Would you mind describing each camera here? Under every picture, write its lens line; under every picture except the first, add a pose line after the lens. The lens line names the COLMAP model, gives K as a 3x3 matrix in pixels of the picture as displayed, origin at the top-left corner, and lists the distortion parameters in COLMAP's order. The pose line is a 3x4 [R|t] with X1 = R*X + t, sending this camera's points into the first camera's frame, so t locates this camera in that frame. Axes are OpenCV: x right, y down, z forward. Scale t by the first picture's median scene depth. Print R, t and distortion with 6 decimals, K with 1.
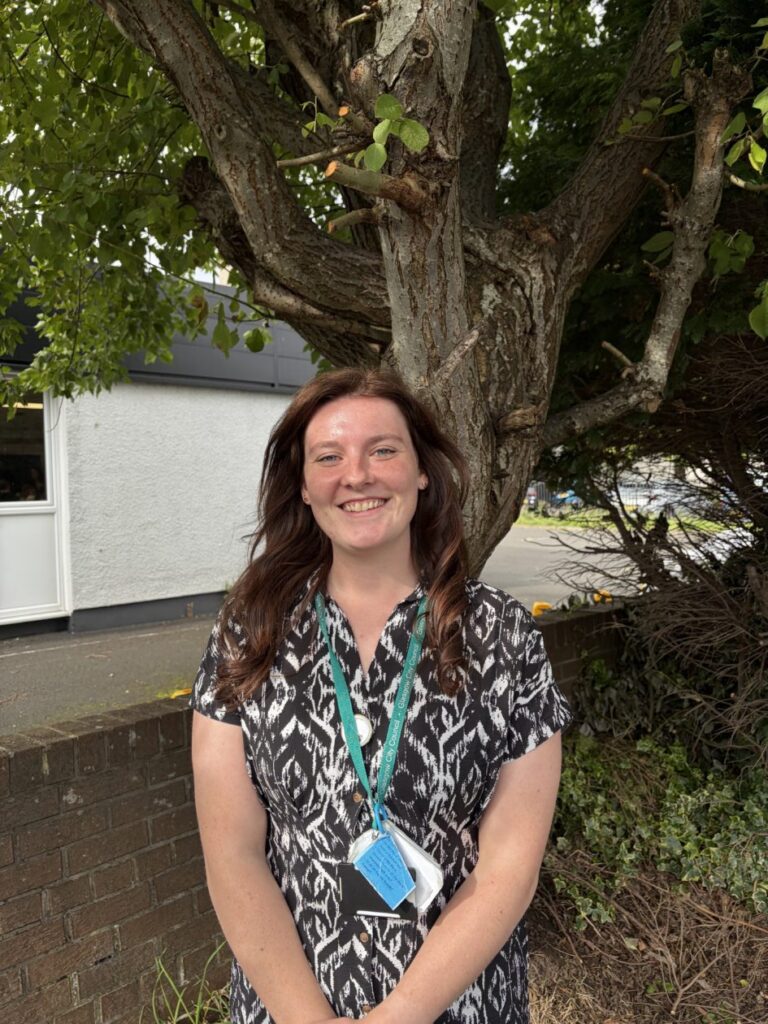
lens RADIAL K [[782.1, 0, 384.0], [0, 782.1, 512.0], [0, 0, 1]] dist [0.008406, -0.004656]
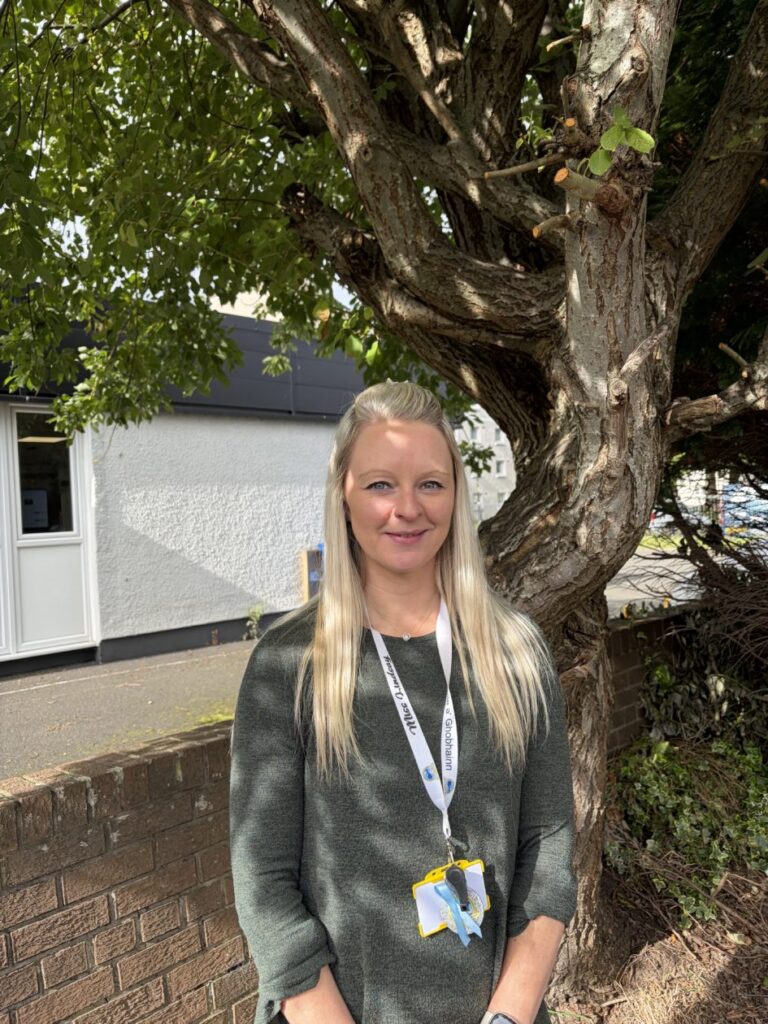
lens RADIAL K [[779.7, 0, 381.8], [0, 779.7, 510.8], [0, 0, 1]] dist [0.028708, -0.041261]
pose [[0.999585, -0.026747, 0.010729, -0.148279], [0.027135, 0.998916, -0.037823, 0.025976], [-0.009706, 0.038098, 0.999227, -0.026769]]
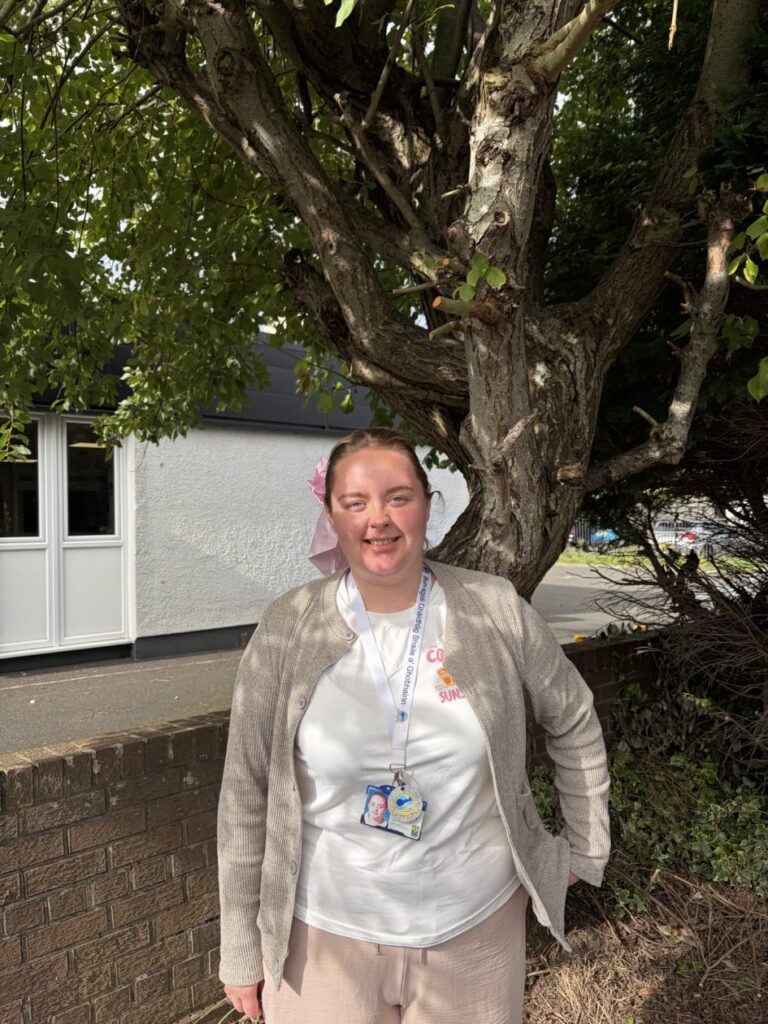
lens RADIAL K [[782.1, 0, 384.0], [0, 782.1, 512.0], [0, 0, 1]] dist [0.008406, -0.004656]
pose [[0.998908, 0.006570, -0.046259, -0.042077], [-0.008766, 0.998836, -0.047433, 0.007313], [0.045893, 0.047787, 0.997803, -0.183597]]
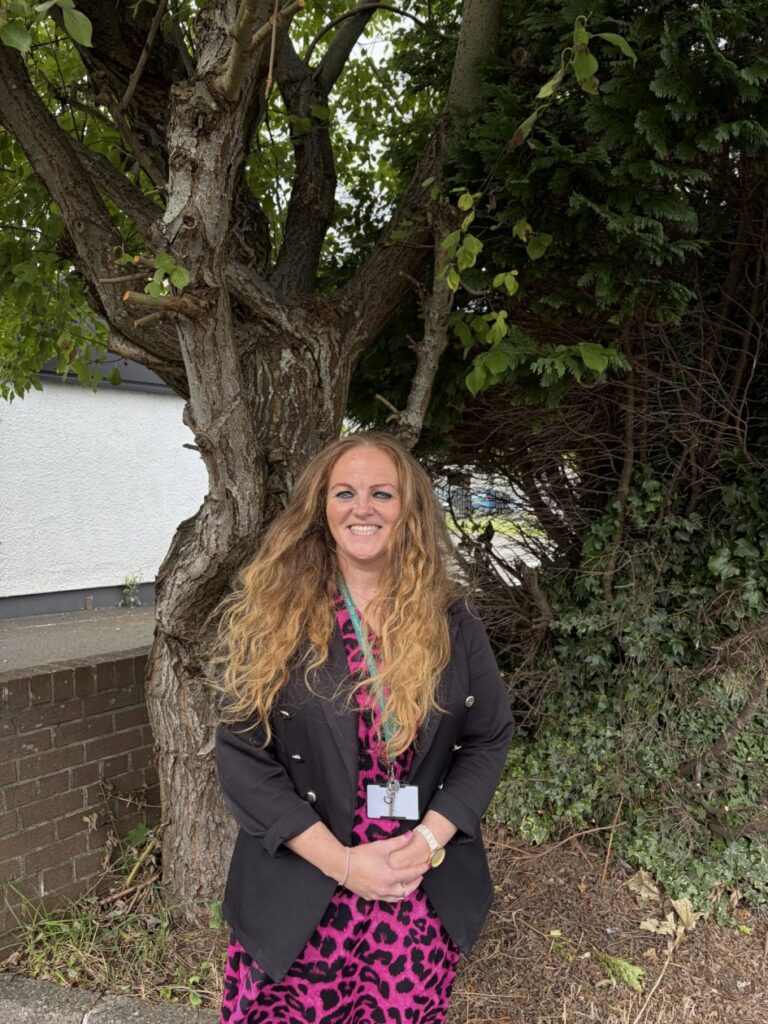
lens RADIAL K [[782.8, 0, 394.6], [0, 782.8, 516.8], [0, 0, 1]] dist [0.006506, -0.000383]
pose [[0.993562, 0.030676, 0.109056, 0.133735], [-0.030961, 0.999520, 0.000920, -0.006636], [-0.108976, -0.004291, 0.994035, -0.267625]]
